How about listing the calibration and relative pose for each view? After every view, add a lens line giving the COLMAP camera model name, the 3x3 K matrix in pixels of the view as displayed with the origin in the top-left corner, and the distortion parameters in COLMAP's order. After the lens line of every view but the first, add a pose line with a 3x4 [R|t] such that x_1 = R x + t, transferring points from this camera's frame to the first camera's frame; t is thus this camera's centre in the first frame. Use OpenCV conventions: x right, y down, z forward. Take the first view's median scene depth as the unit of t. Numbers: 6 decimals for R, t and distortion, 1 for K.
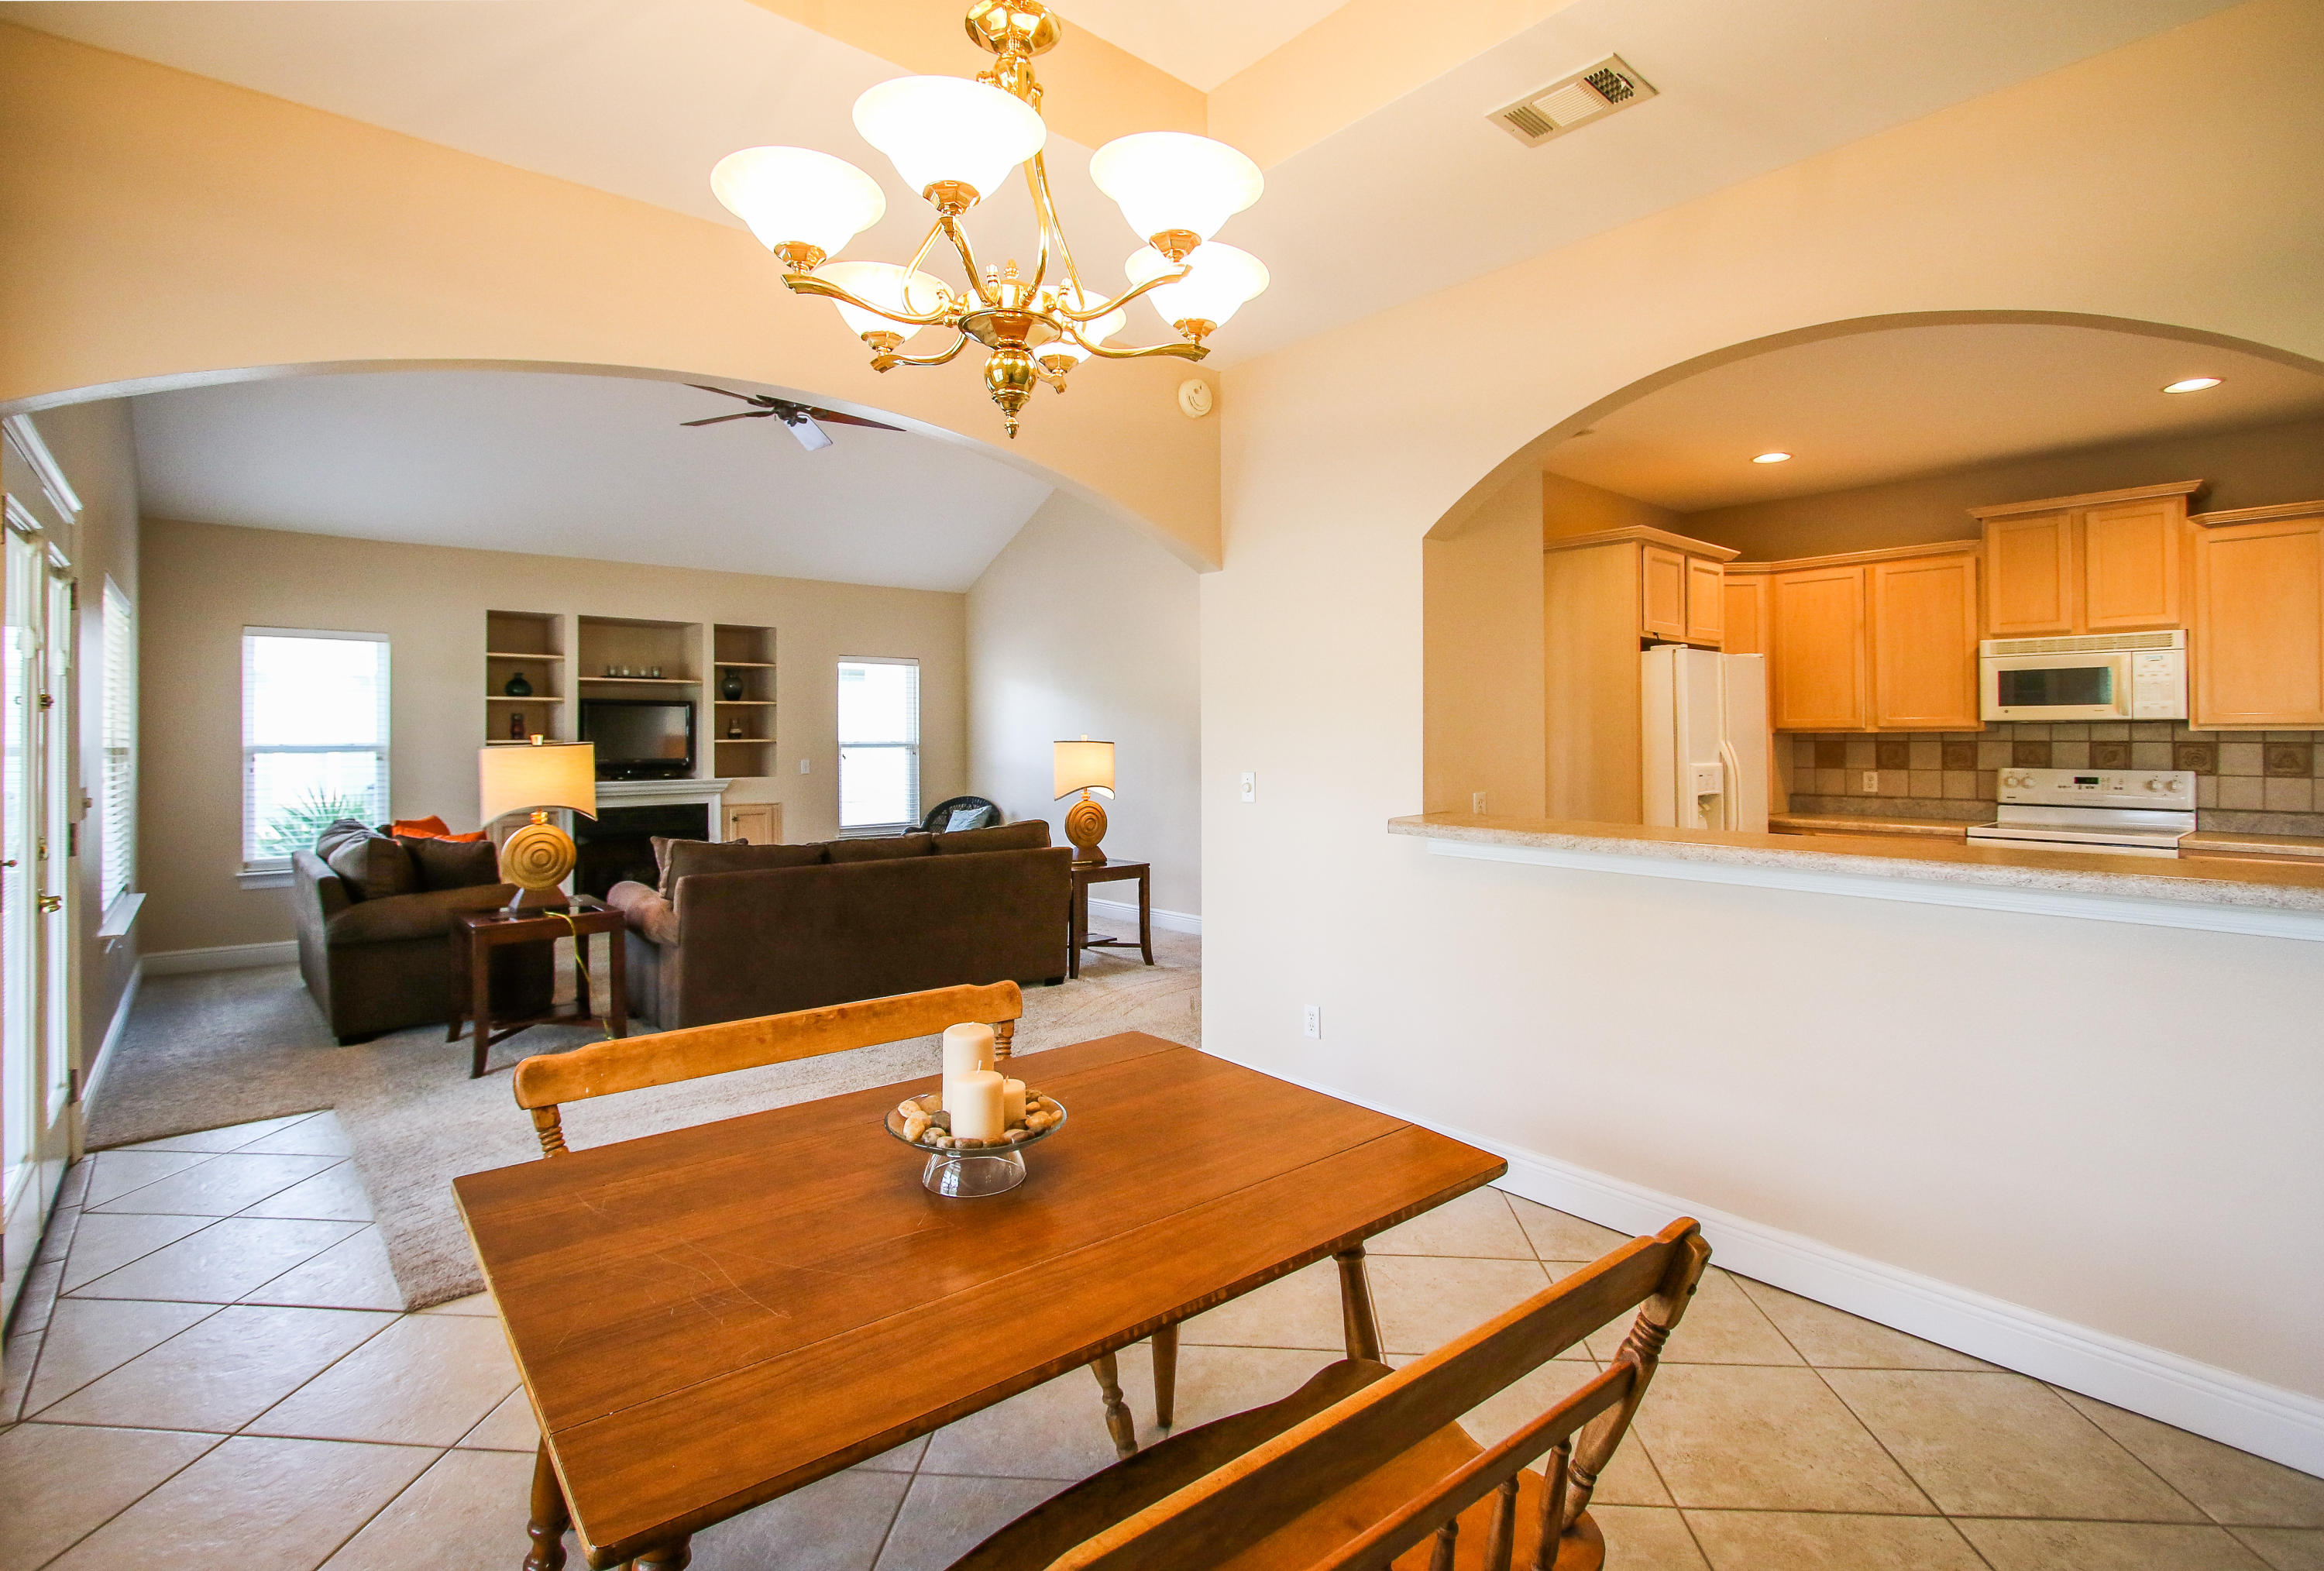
lens RADIAL K [[1093.9, 0, 1164.7], [0, 1093.9, 732.3], [0, 0, 1]] dist [-0.019281, 0.004681]
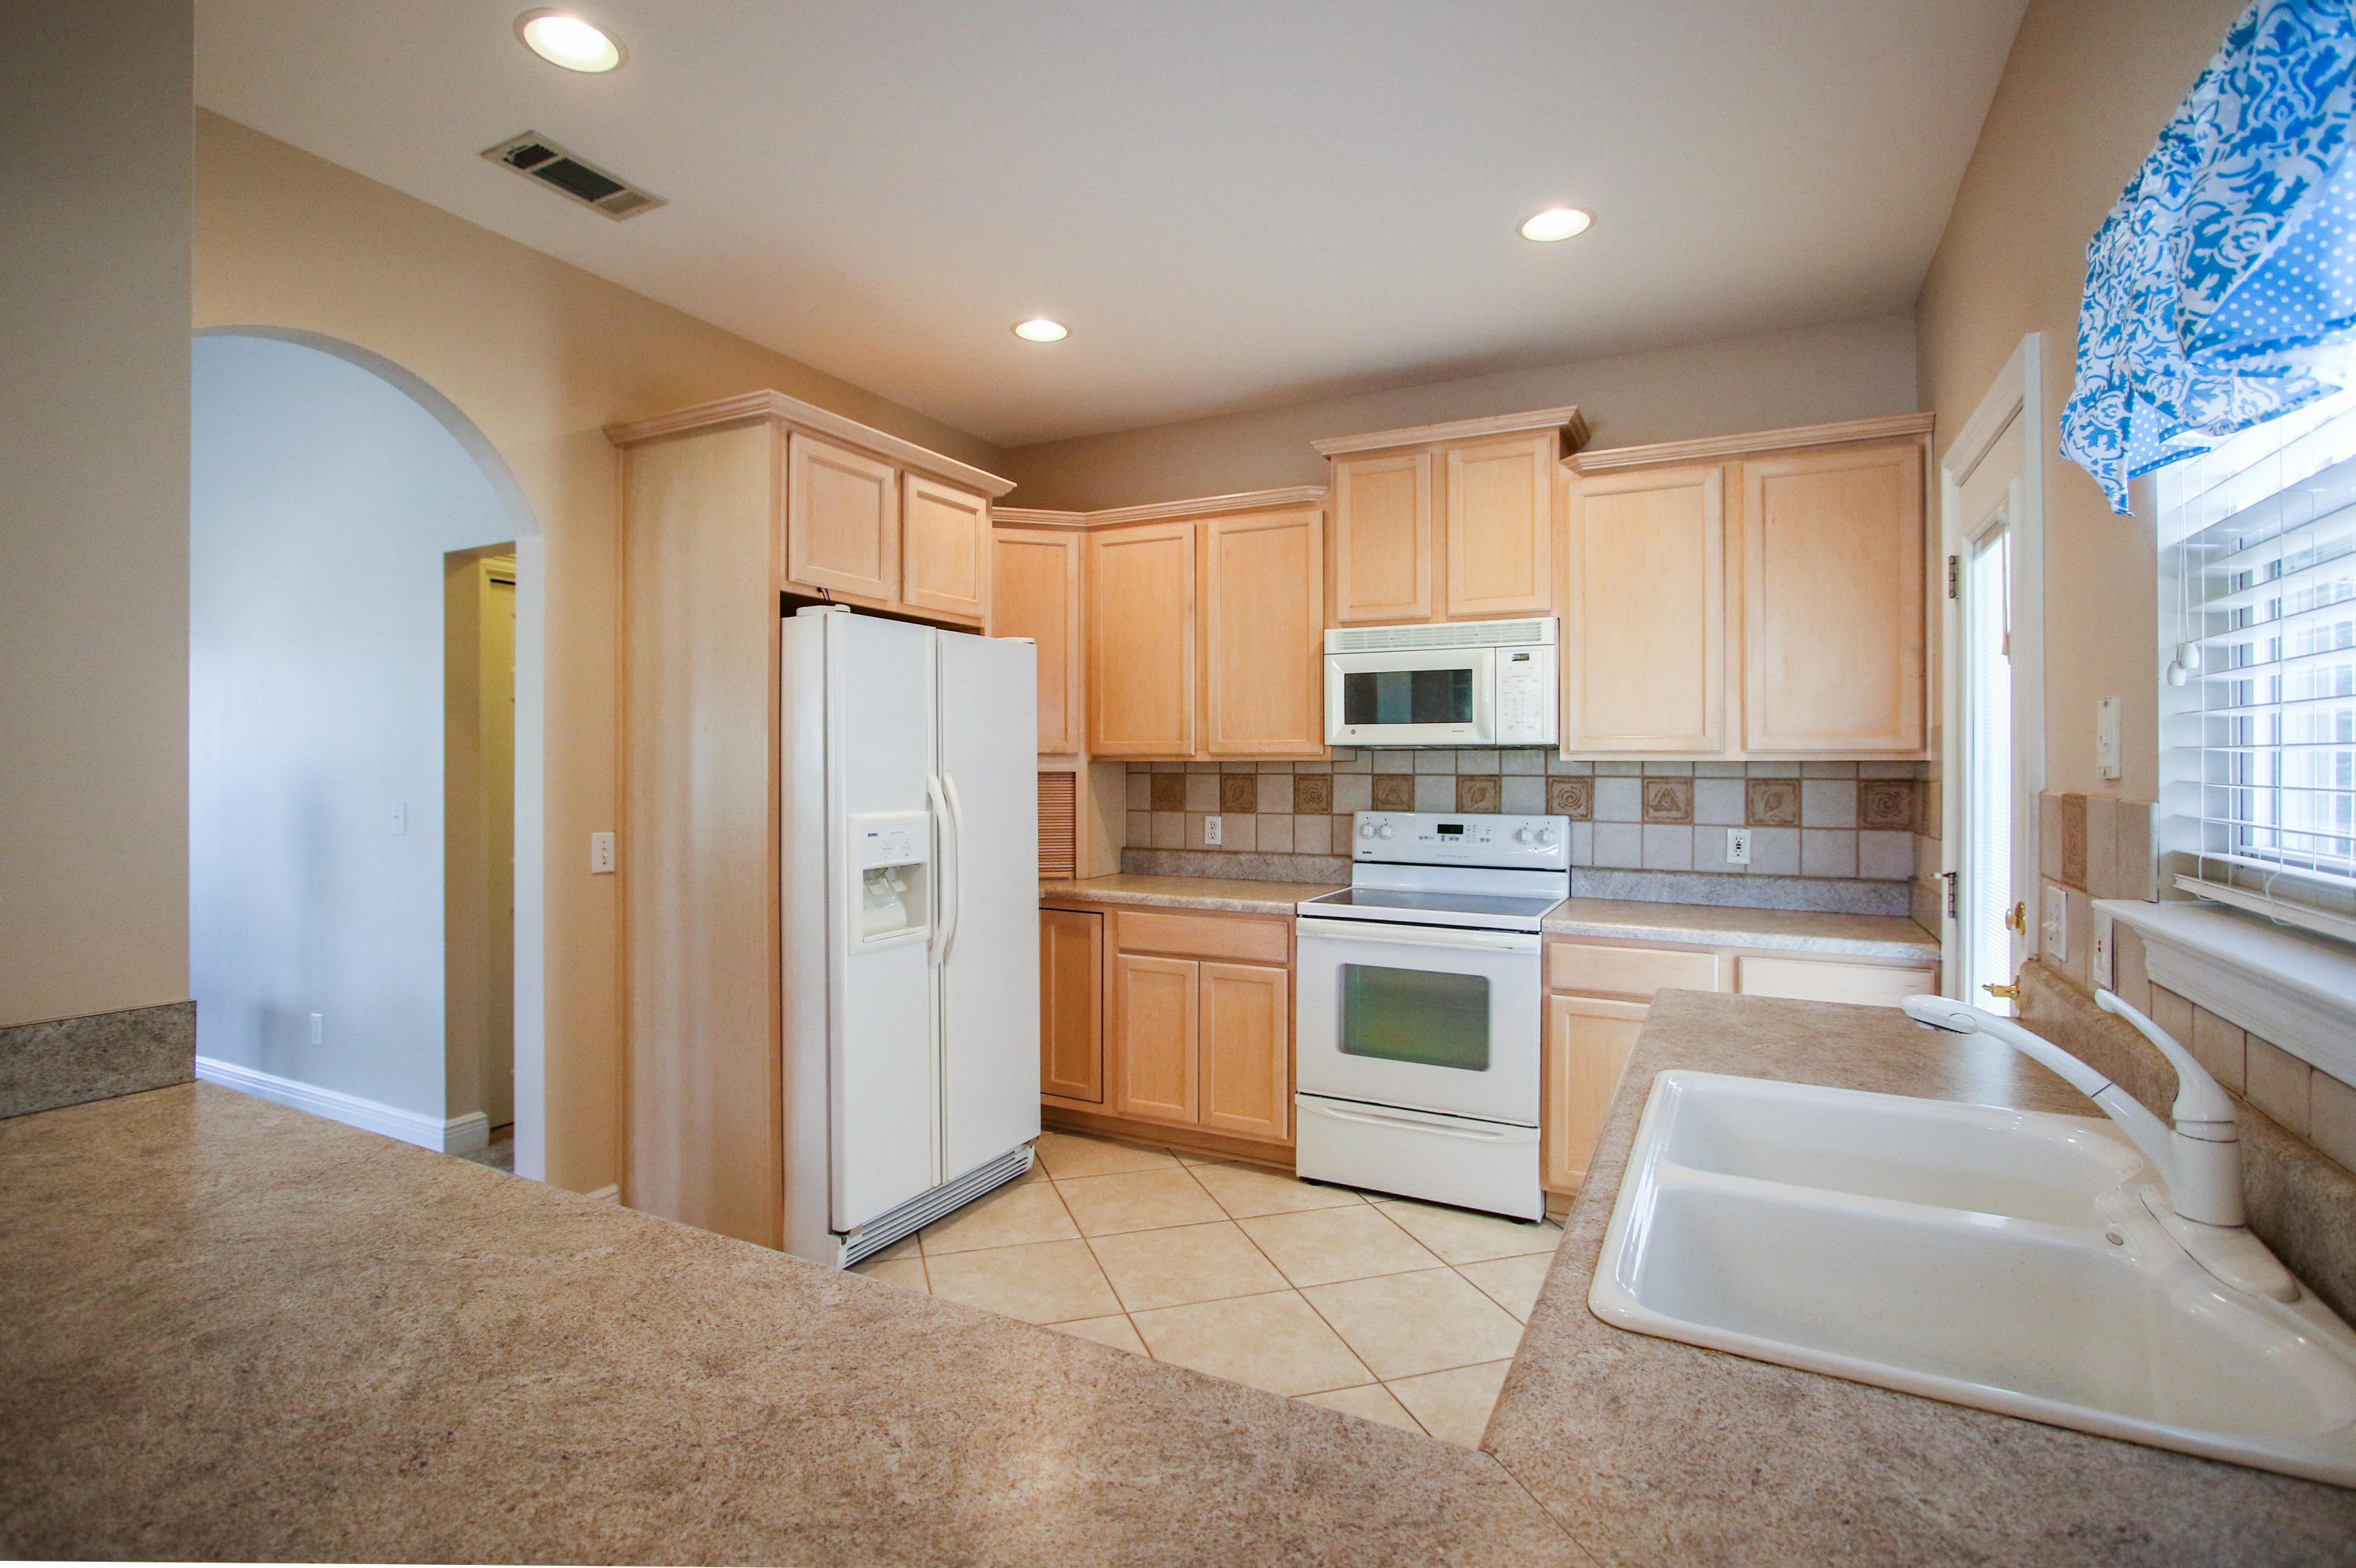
lens RADIAL K [[1106.4, 0, 1153.2], [0, 1106.4, 769.4], [0, 0, 1]] dist [-0.018596, 0.000625]
pose [[0.933648, 0.001457, 0.358188, 0.388072], [-0.004628, 0.999957, 0.007998, -0.000174], [-0.358161, -0.009125, 0.933615, 0.368712]]
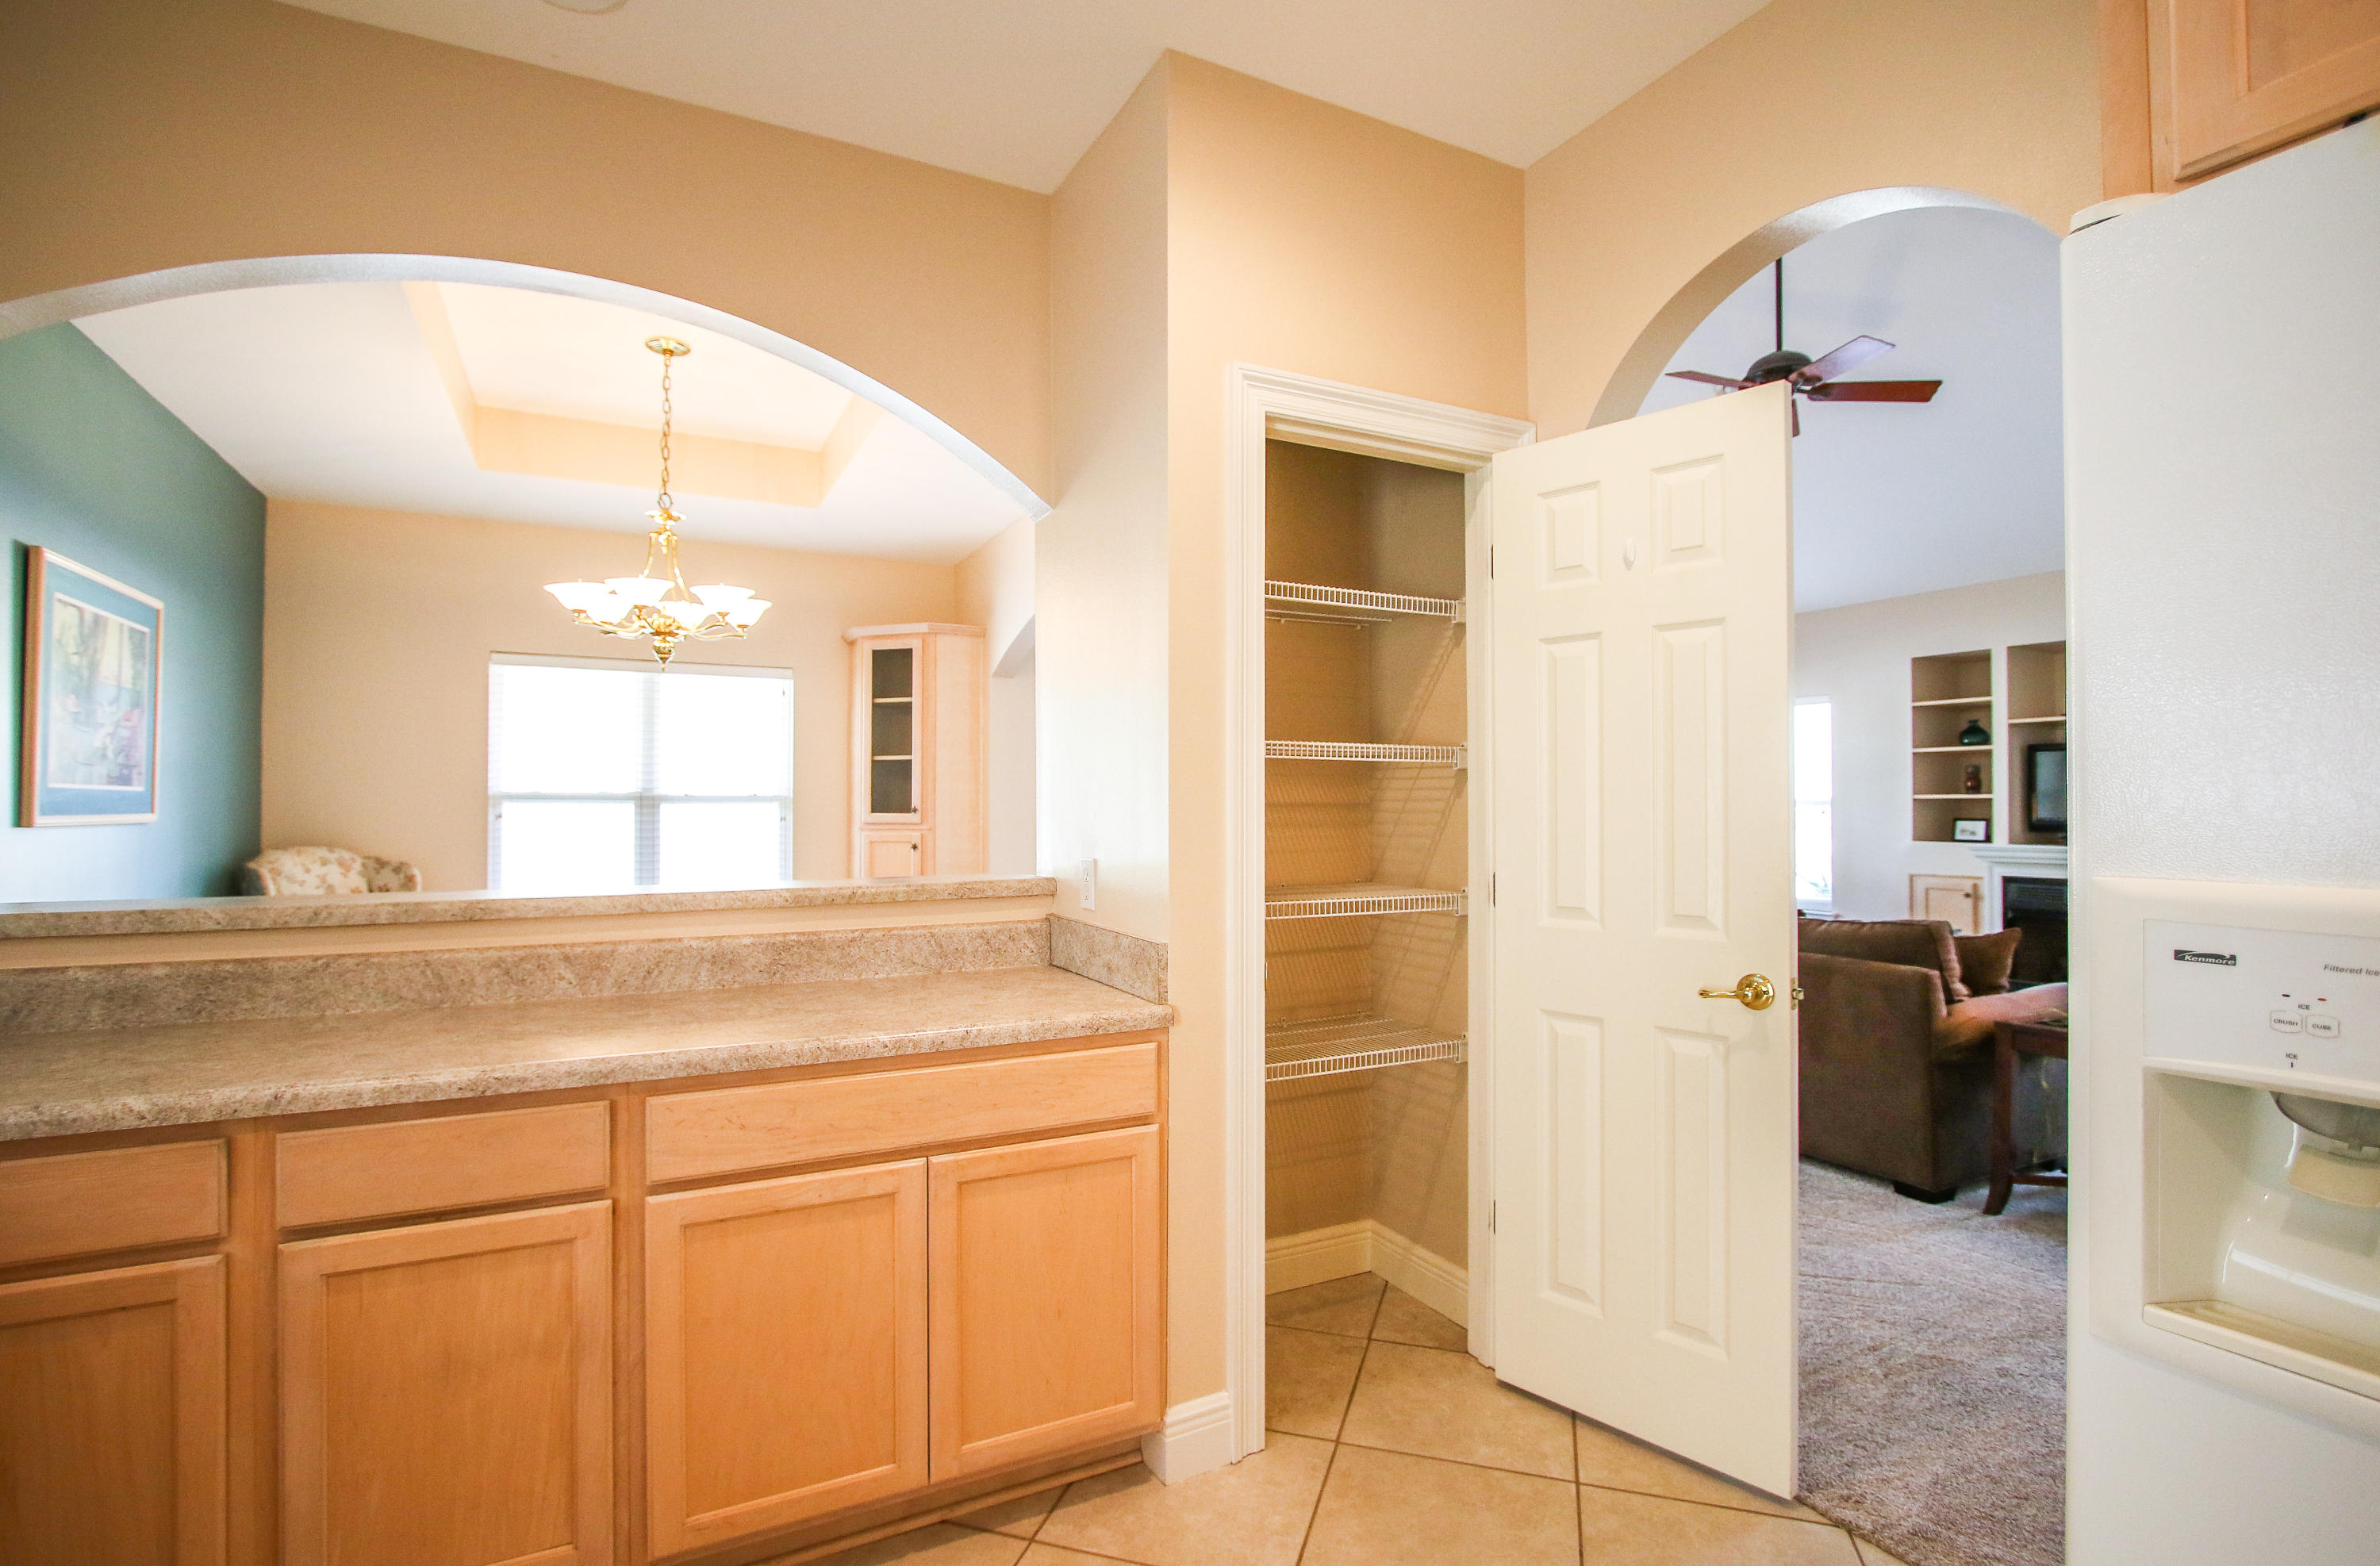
lens RADIAL K [[1121.0, 0, 1186.2], [0, 1121.0, 780.1], [0, 0, 1]] dist [-0.017787, 0.000722]
pose [[-0.232901, -0.019205, -0.972311, 0.632390], [0.004687, 0.999771, -0.020870, 0.015513], [0.972489, -0.009418, -0.232757, 0.824662]]
